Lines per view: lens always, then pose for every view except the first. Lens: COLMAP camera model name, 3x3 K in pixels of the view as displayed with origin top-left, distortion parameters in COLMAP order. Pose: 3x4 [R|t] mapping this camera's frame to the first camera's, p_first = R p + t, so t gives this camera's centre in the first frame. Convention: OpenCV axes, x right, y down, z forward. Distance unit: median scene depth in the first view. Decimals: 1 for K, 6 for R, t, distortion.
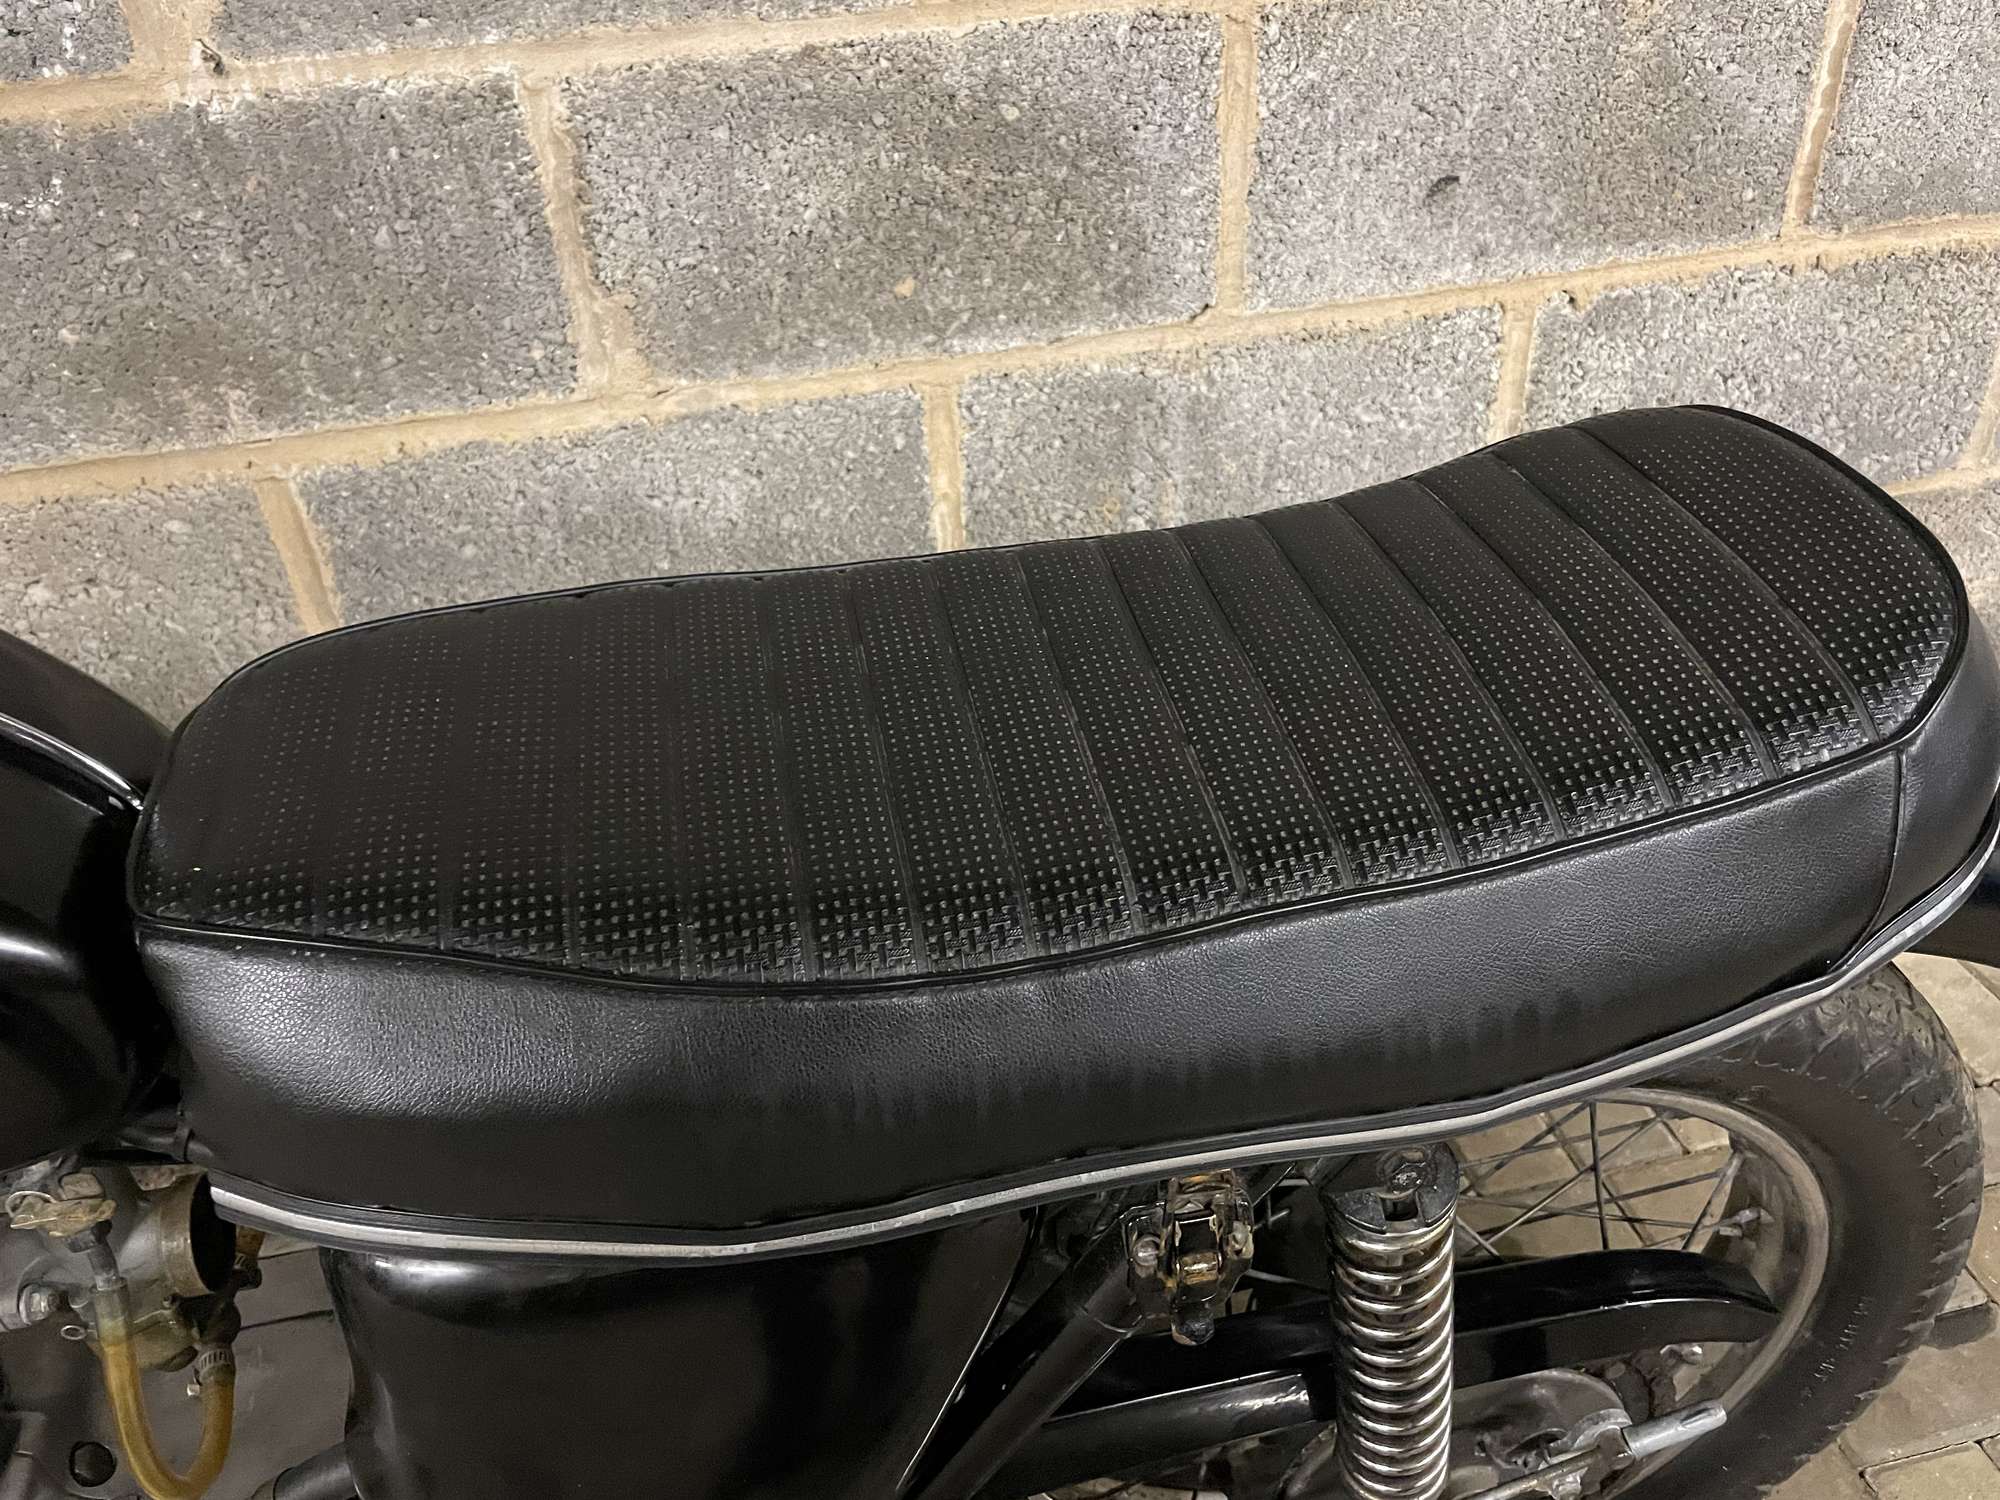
lens RADIAL K [[1541.4, 0, 1004.9], [0, 1541.4, 747.0], [0, 0, 1]] dist [0.084042, -0.125893]
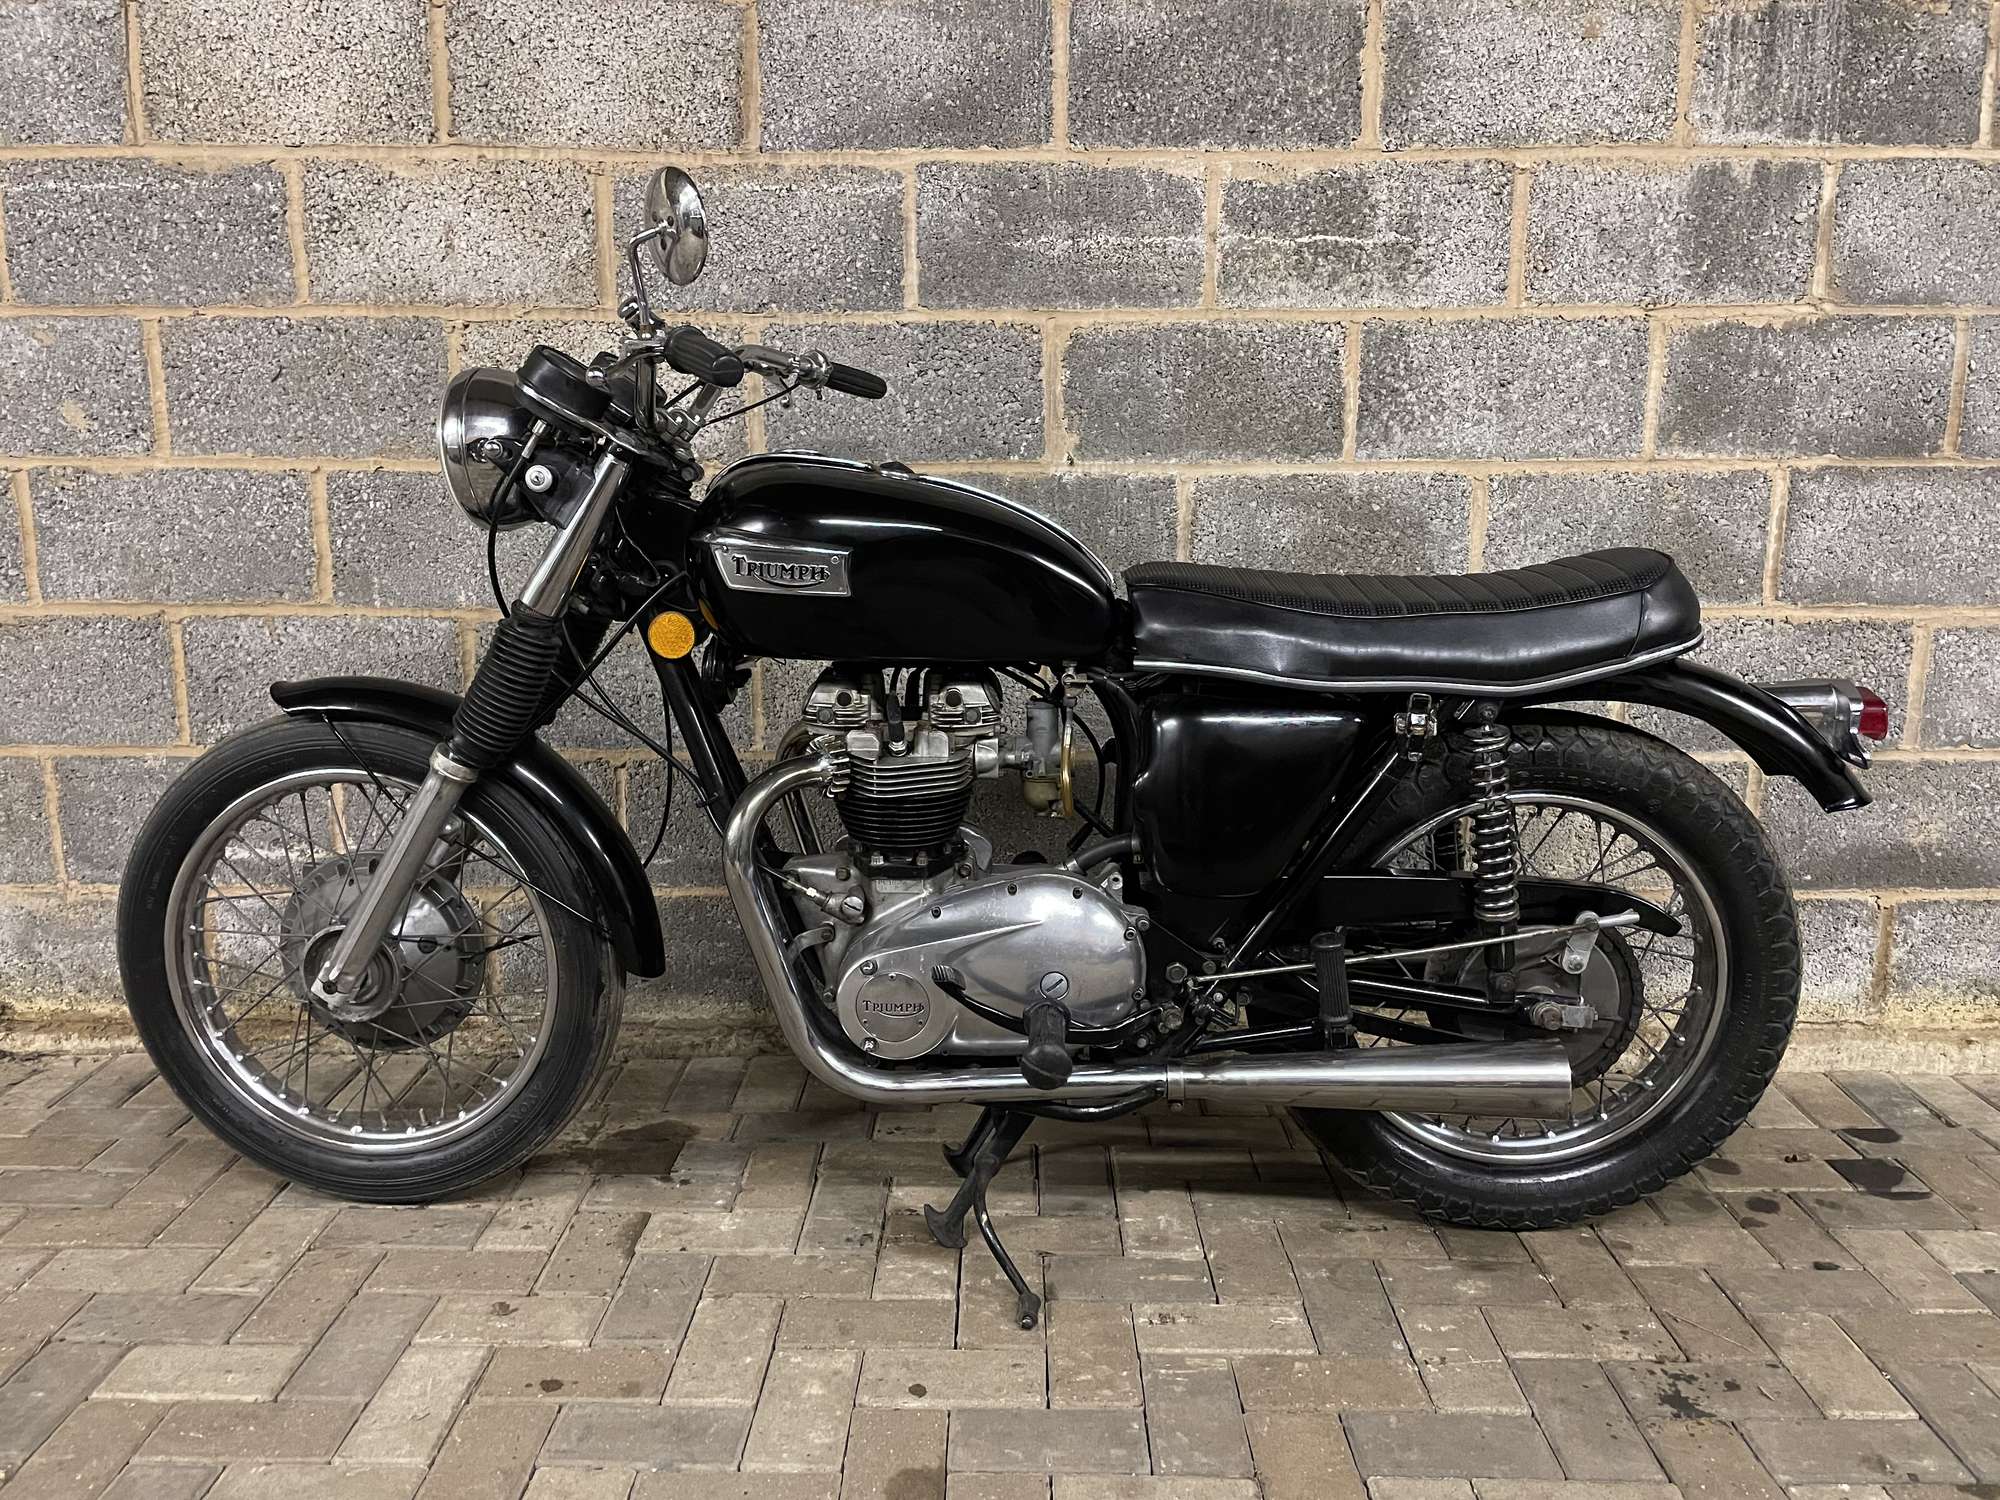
lens RADIAL K [[1541.4, 0, 997.1], [0, 1541.4, 722.4], [0, 0, 1]] dist [0.084042, -0.125893]
pose [[0.971359, 0.089122, -0.220269, -0.006931], [-0.171889, 0.903584, -0.392415, 0.819502], [0.164059, 0.419038, 0.893024, -0.953470]]
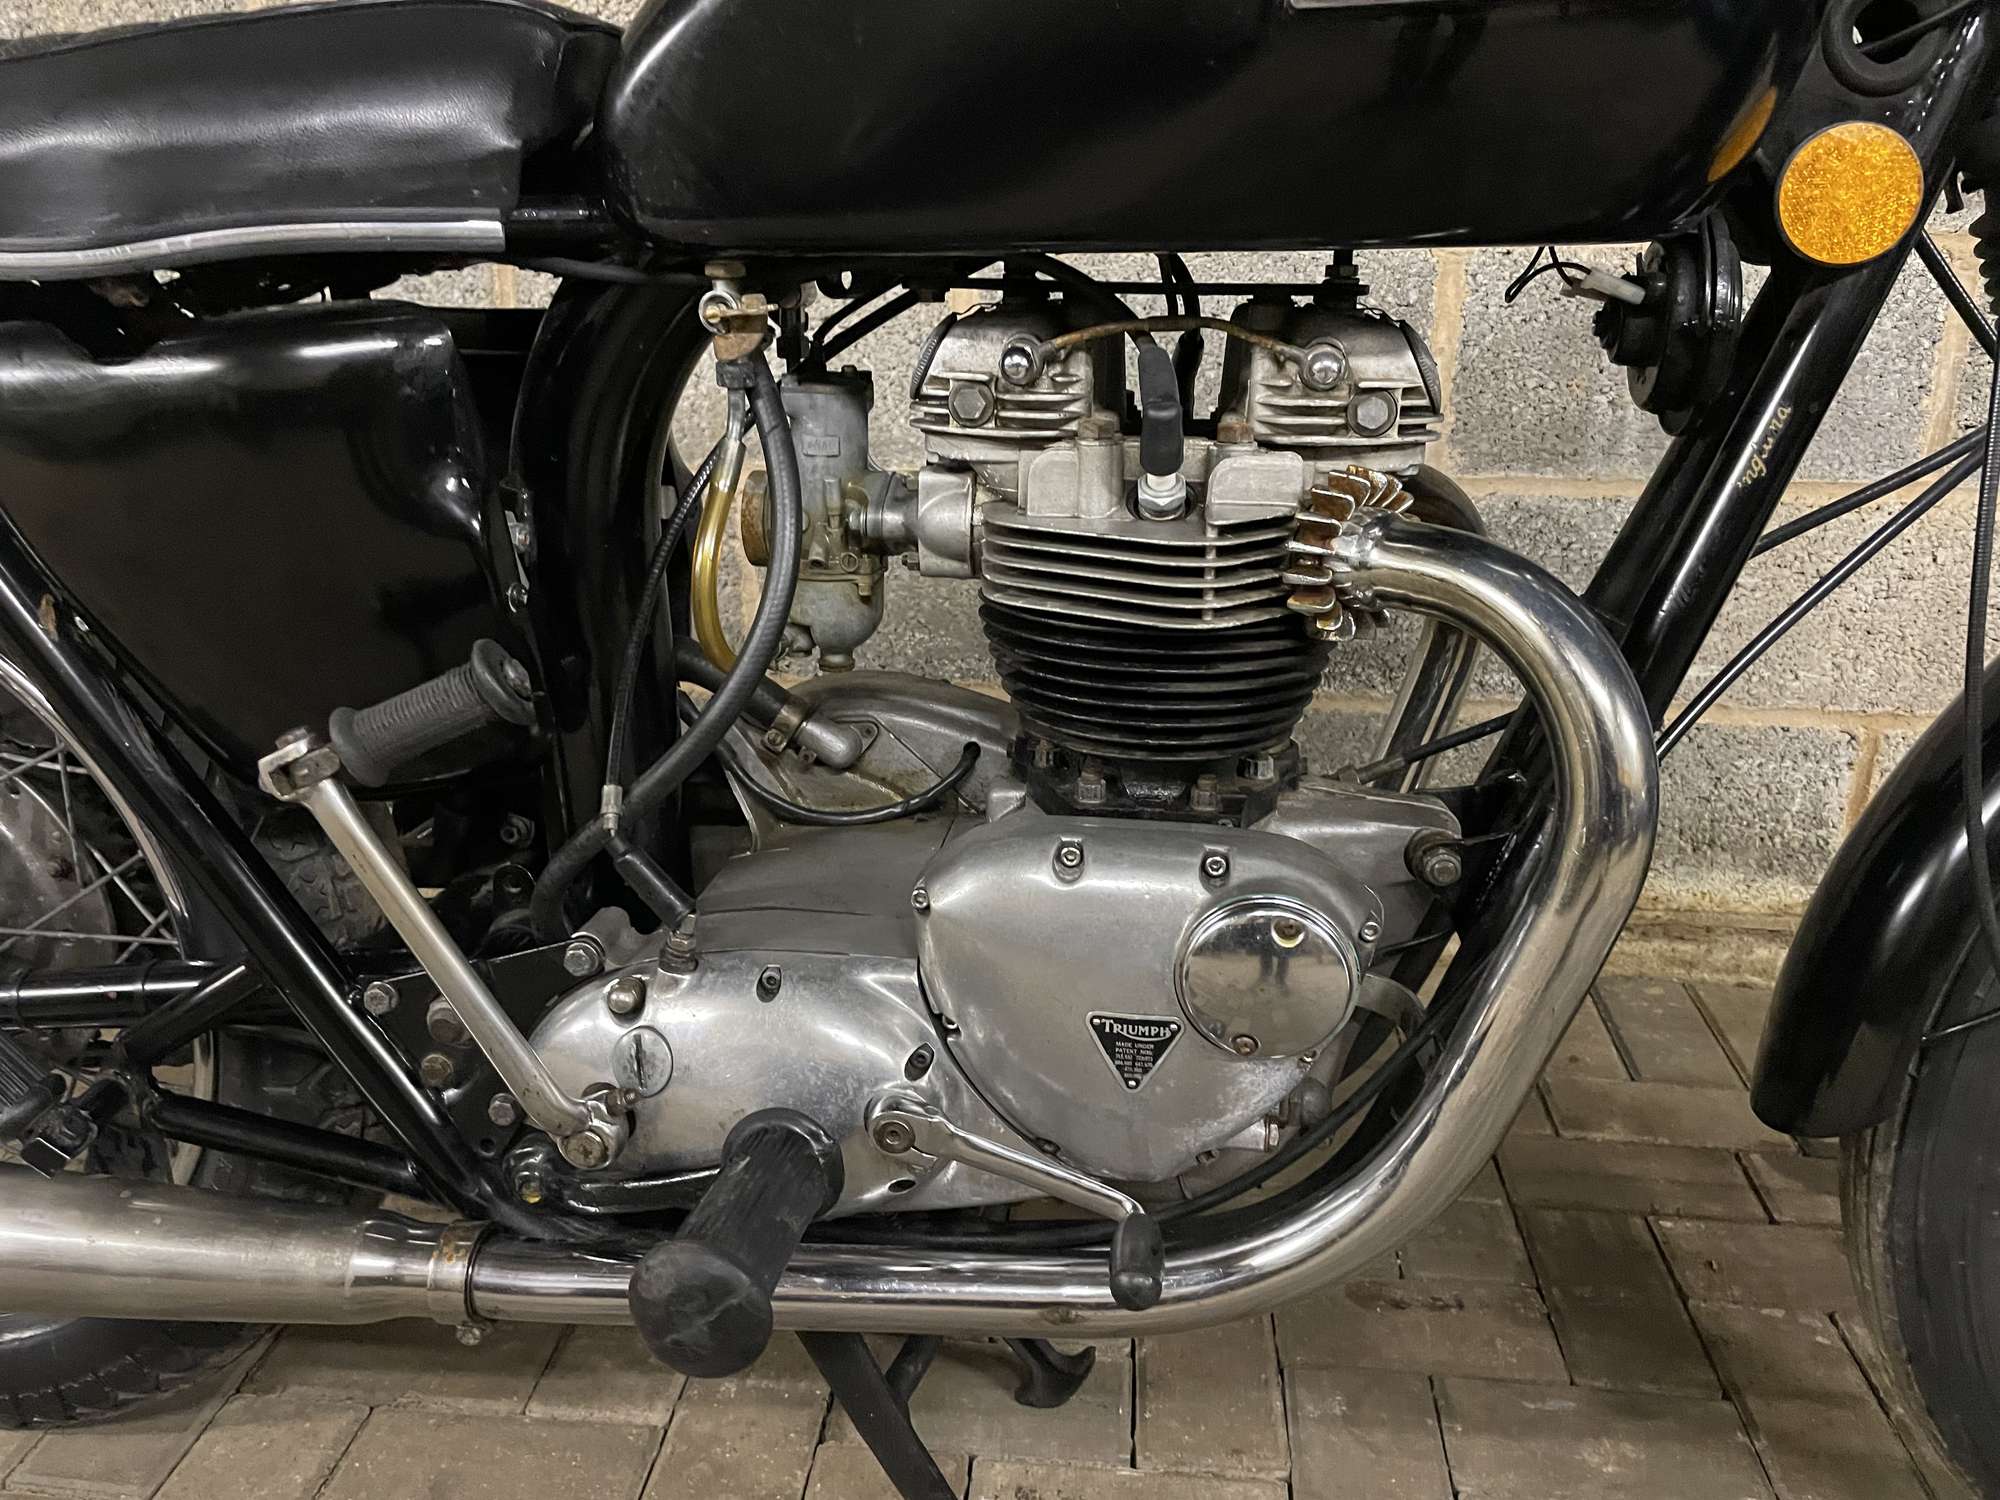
lens RADIAL K [[1541.4, 0, 997.2], [0, 1541.4, 738.5], [0, 0, 1]] dist [0.084042, -0.125893]
pose [[0.947152, 0.152472, -0.282231, 0.025159], [-0.220147, 0.948883, -0.226177, 0.515220], [0.233319, 0.276356, 0.932303, -0.178436]]
